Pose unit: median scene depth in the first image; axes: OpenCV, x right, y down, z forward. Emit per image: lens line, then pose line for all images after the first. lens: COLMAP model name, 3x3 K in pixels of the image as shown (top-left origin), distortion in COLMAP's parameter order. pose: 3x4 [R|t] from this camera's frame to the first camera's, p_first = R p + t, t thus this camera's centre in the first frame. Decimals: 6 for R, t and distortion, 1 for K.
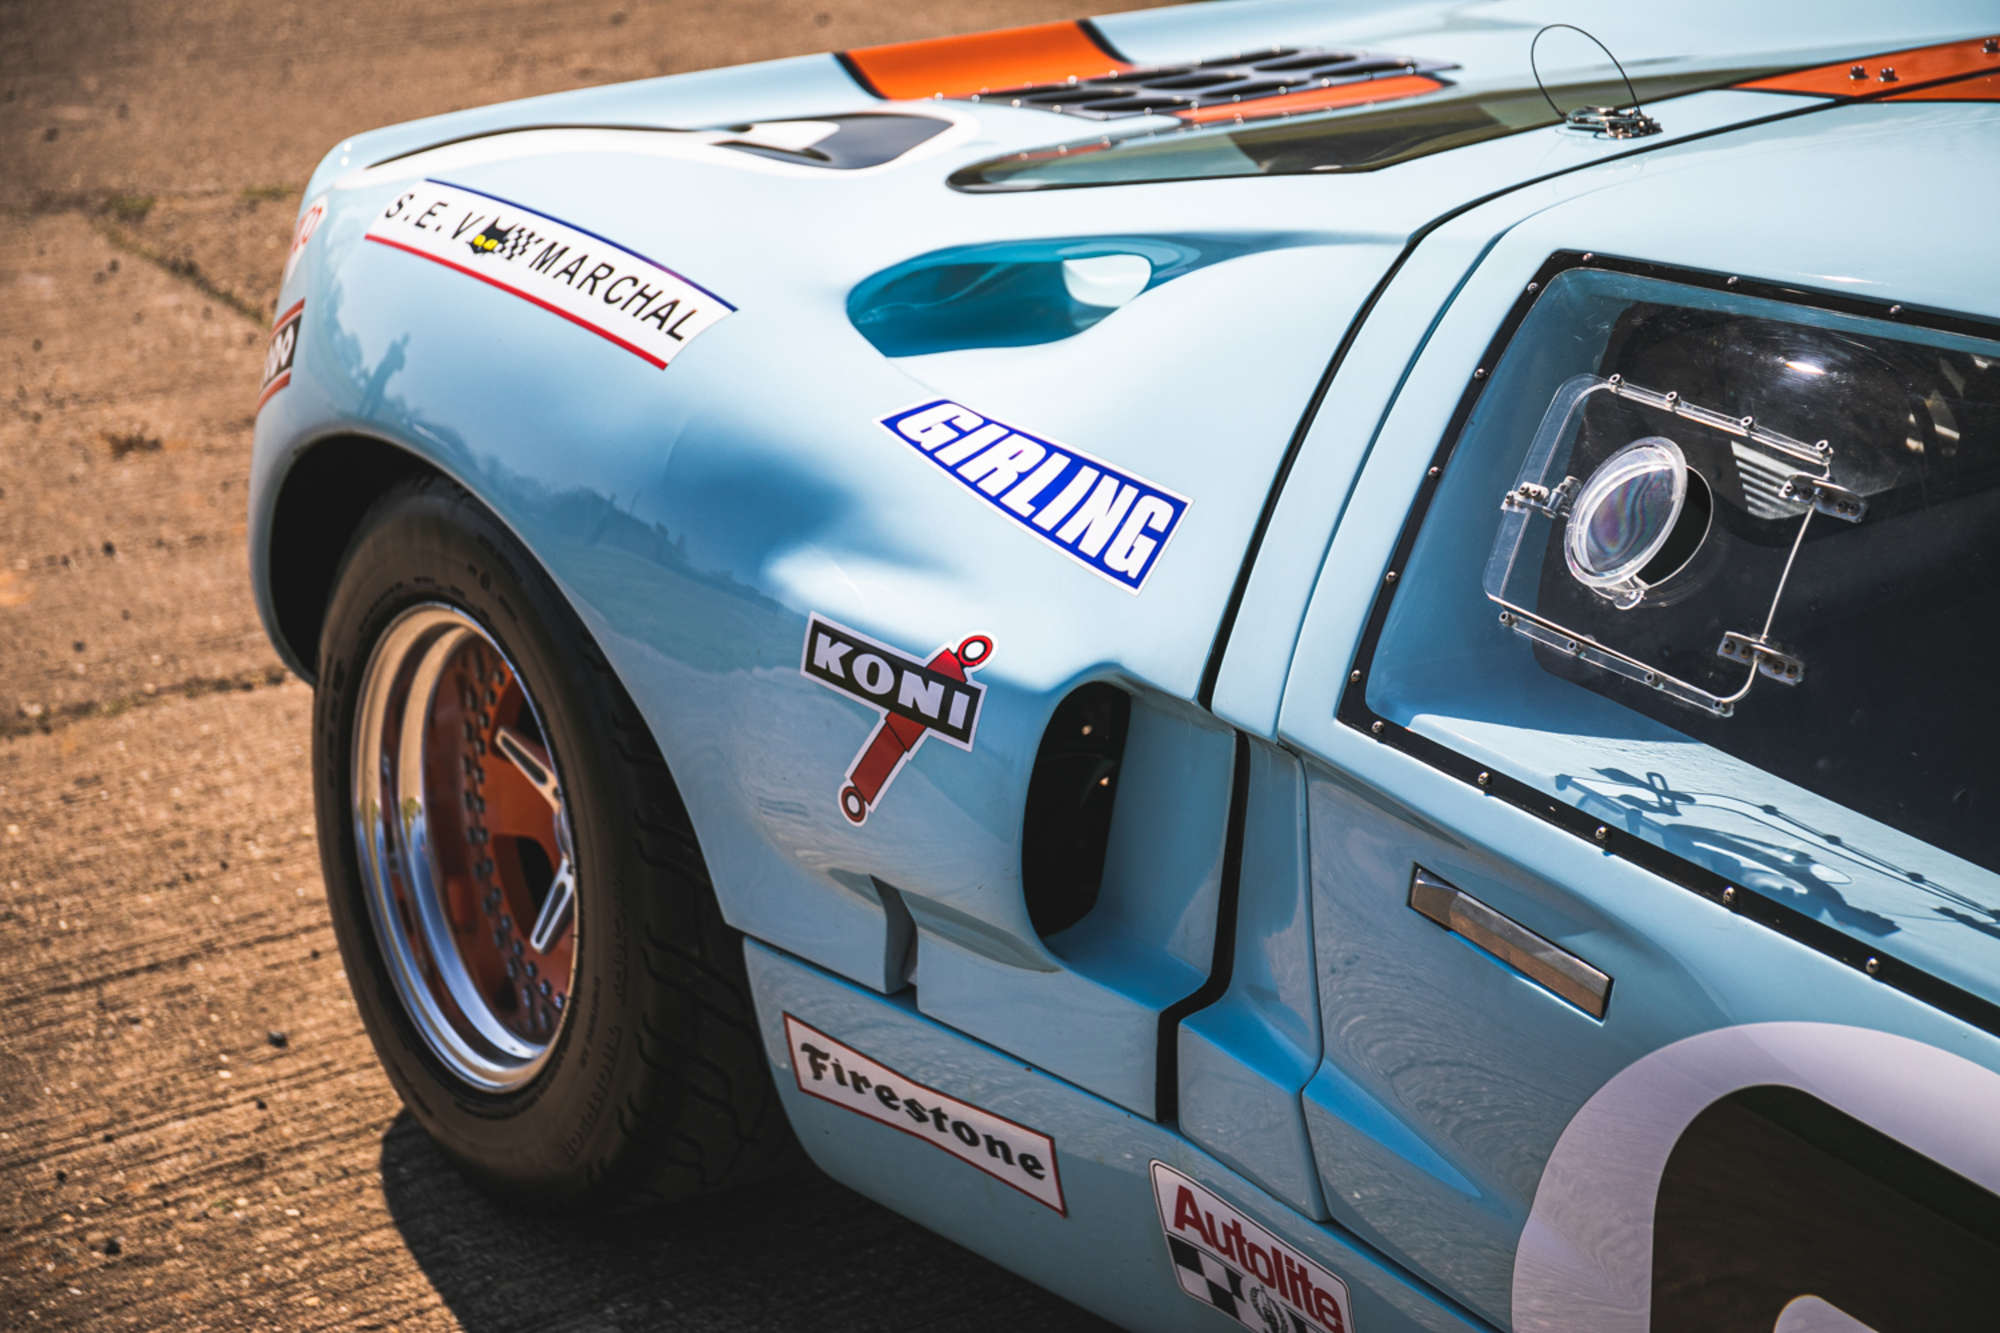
lens RADIAL K [[3516.6, 0, 998.8], [0, 3516.6, 668.6], [0, 0, 1]] dist [0.140351, 0.000000]
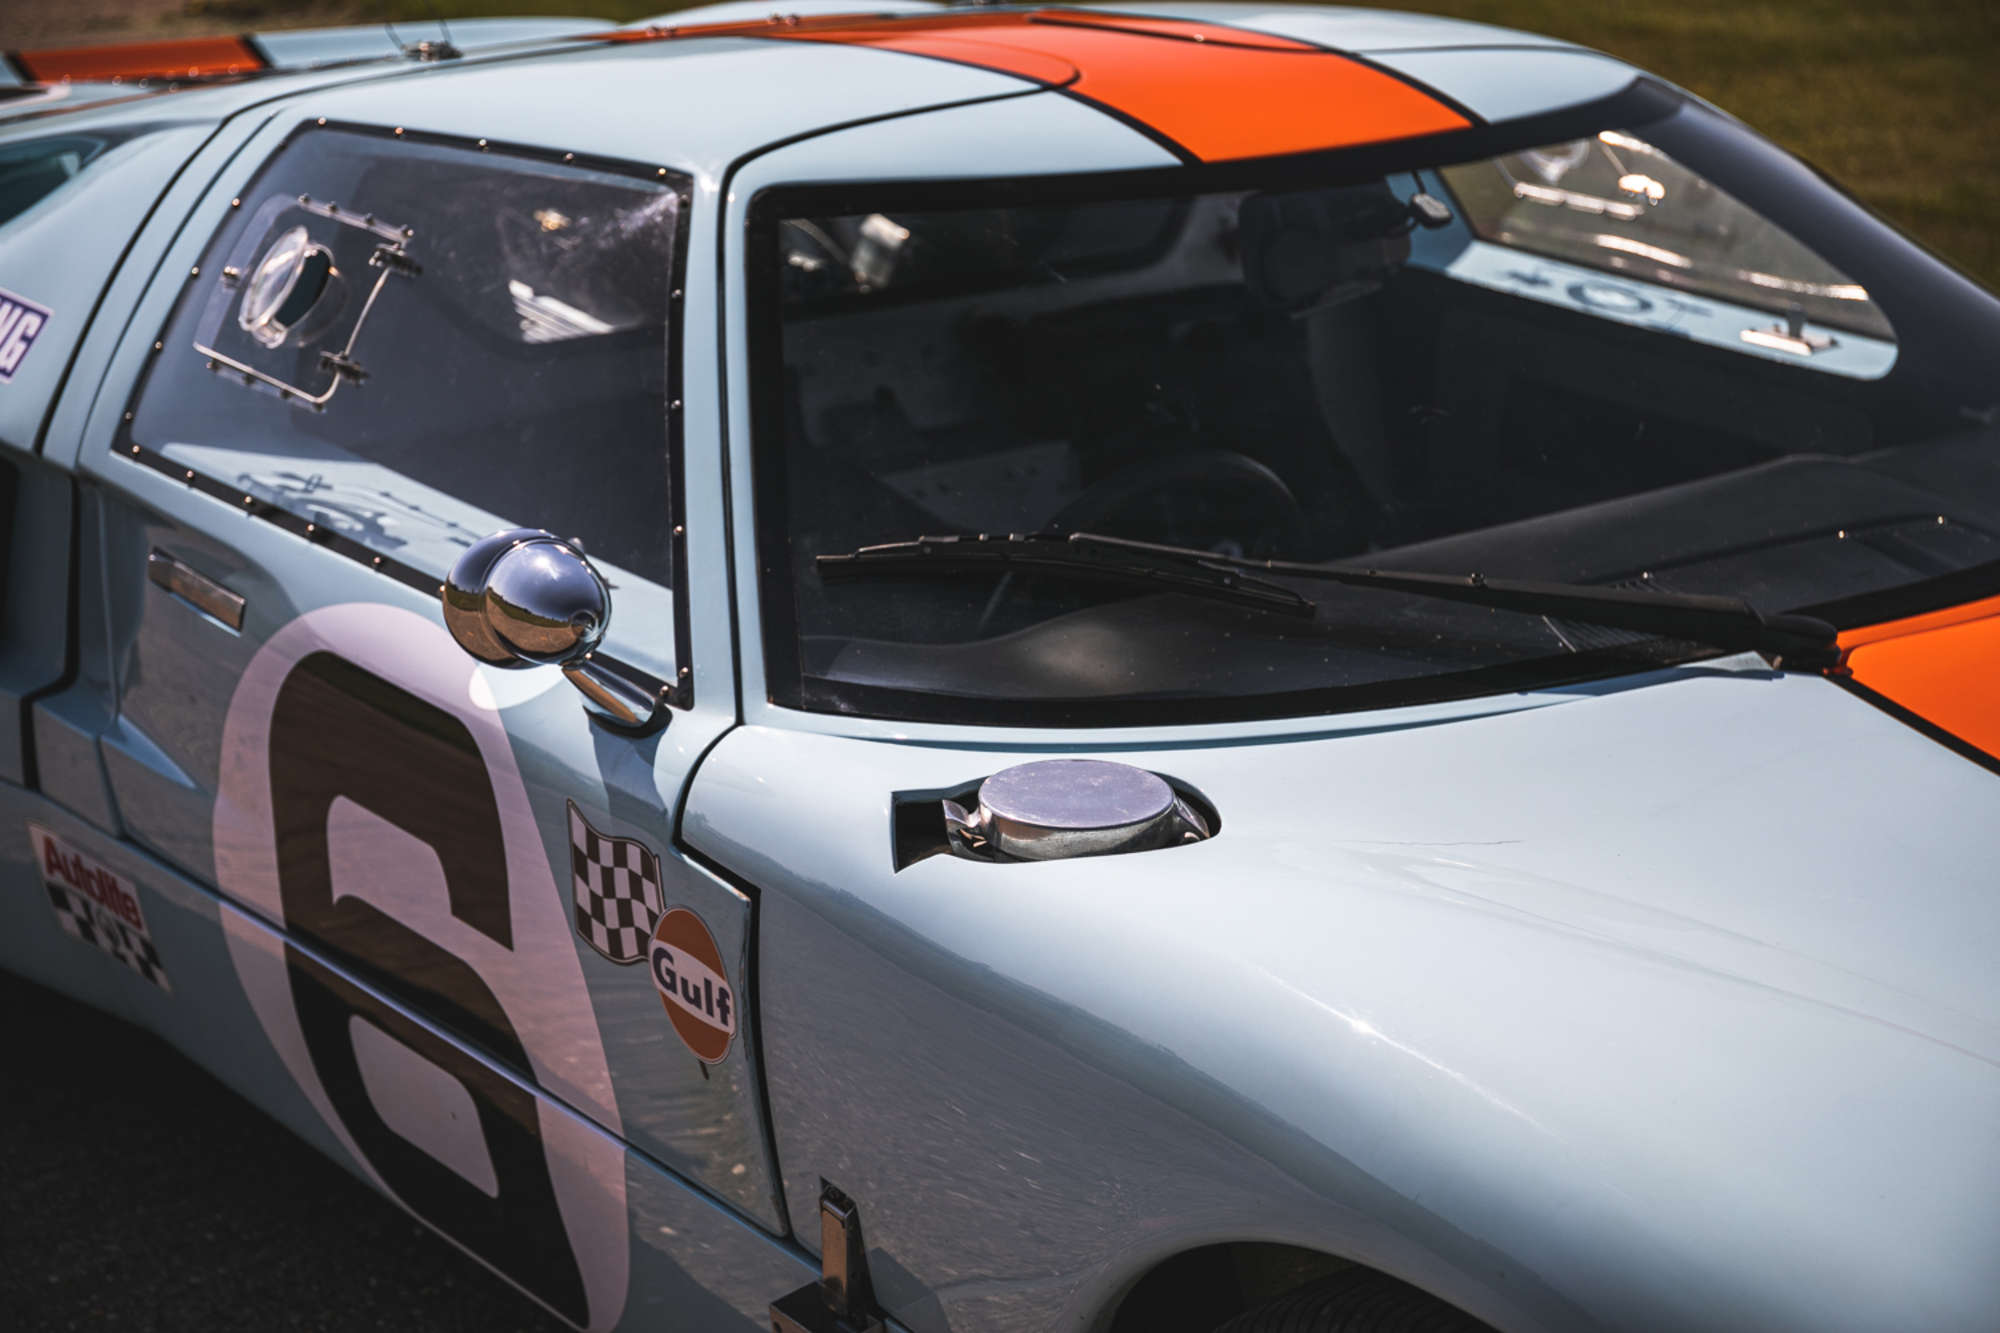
lens RADIAL K [[3879.3, 0, 999.5], [0, 3879.3, 665.7], [0, 0, 1]] dist [0.070307, 0.000000]
pose [[0.997088, -0.000504, 0.076254, 0.314962], [0.005261, 0.998050, -0.062191, 0.187655], [-0.076074, 0.062411, 0.995147, -0.497676]]
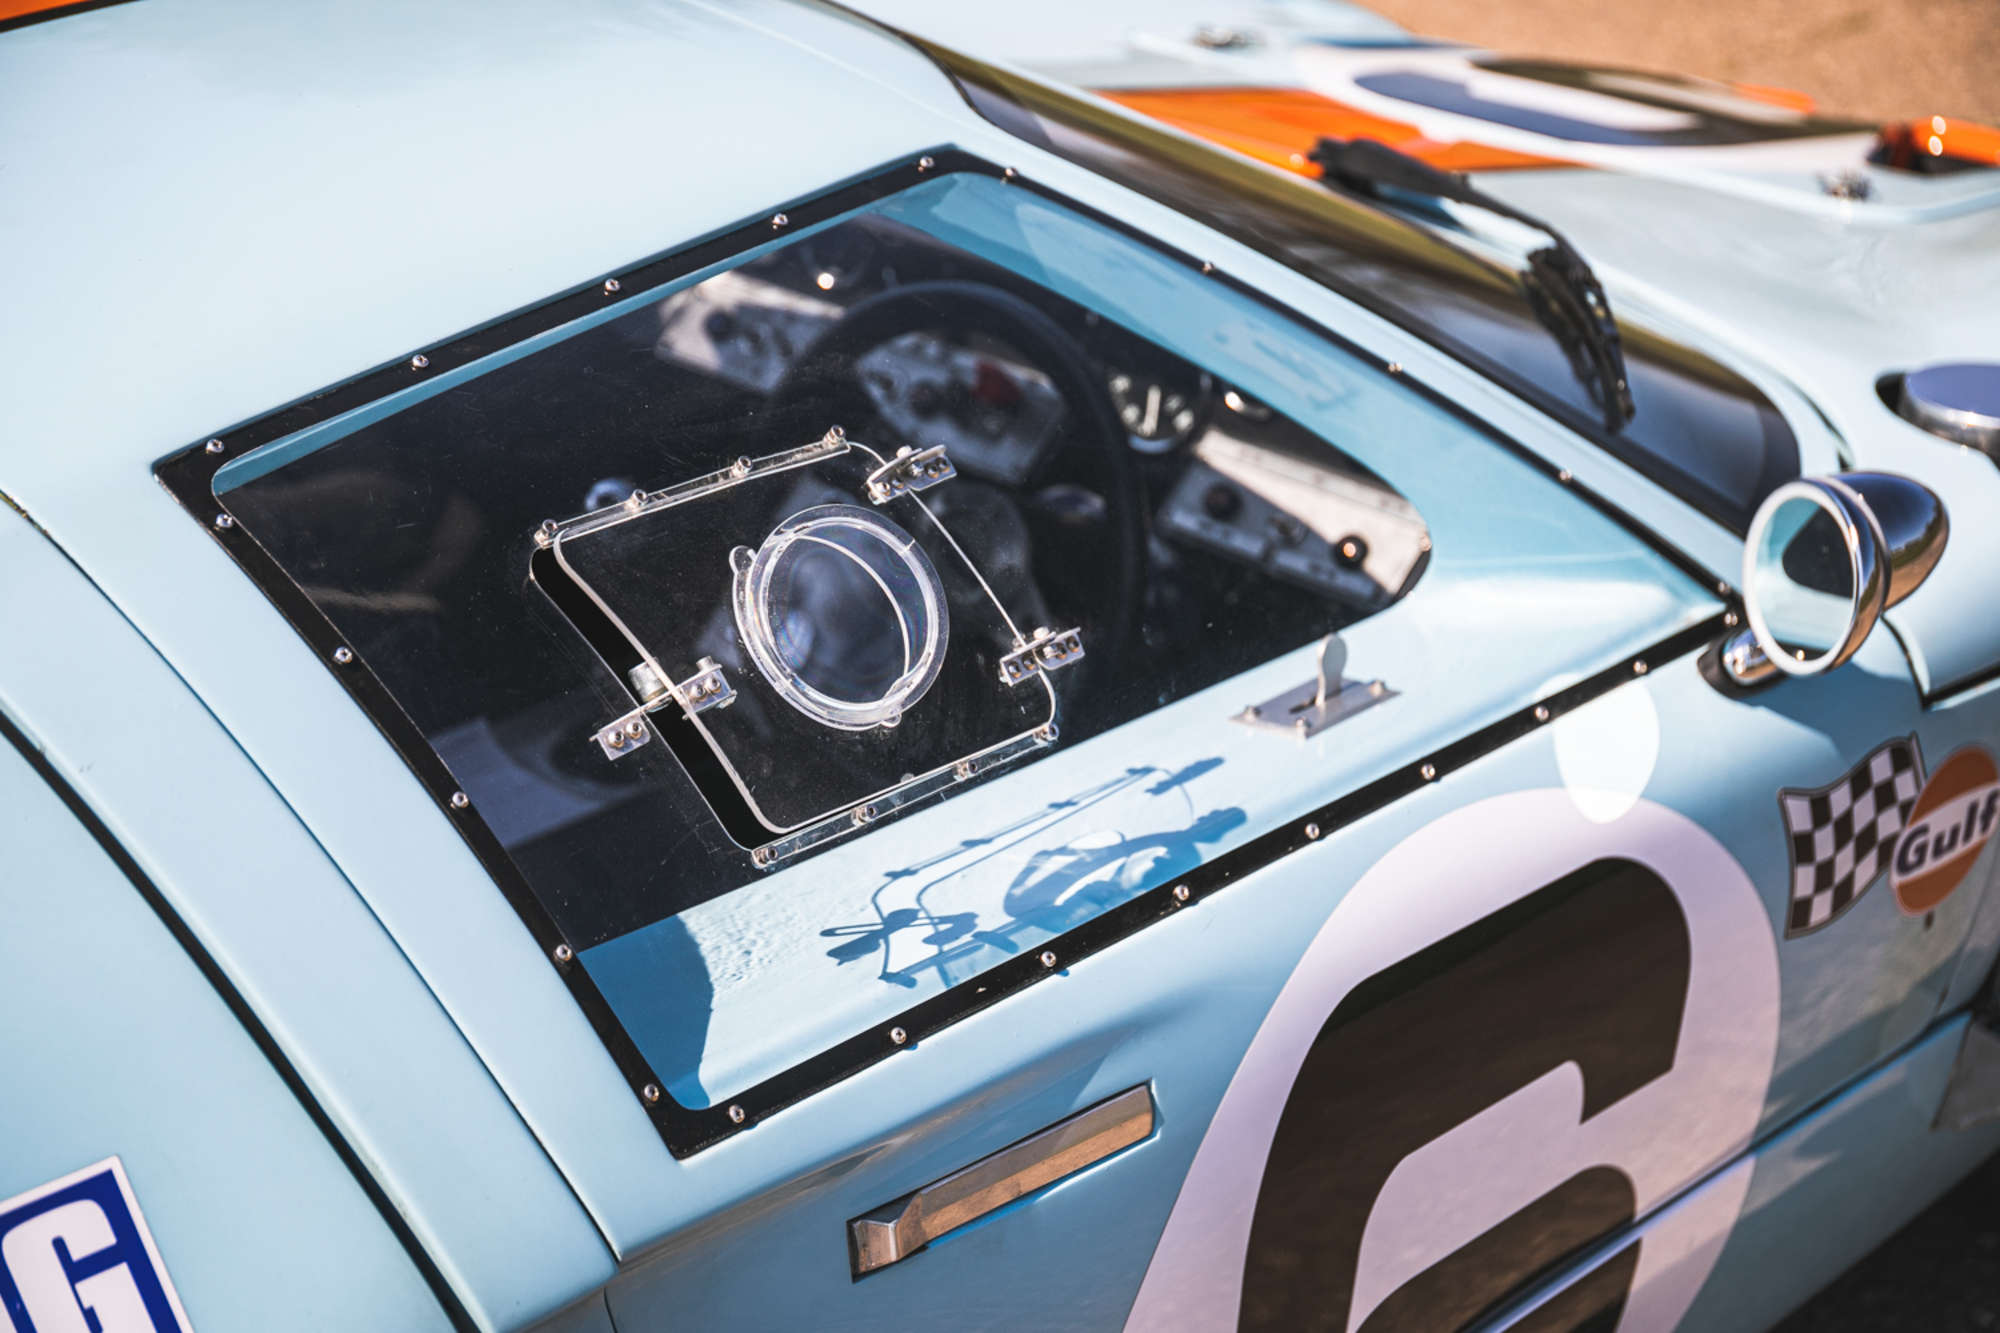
lens RADIAL K [[3879.3, 0, 999.0], [0, 3879.3, 664.9], [0, 0, 1]] dist [0.070307, 0.000000]
pose [[-0.272535, -0.364573, 0.890400, -0.504522], [0.308770, 0.843342, 0.439814, -0.346667], [-0.911255, 0.394793, -0.117271, 0.975279]]
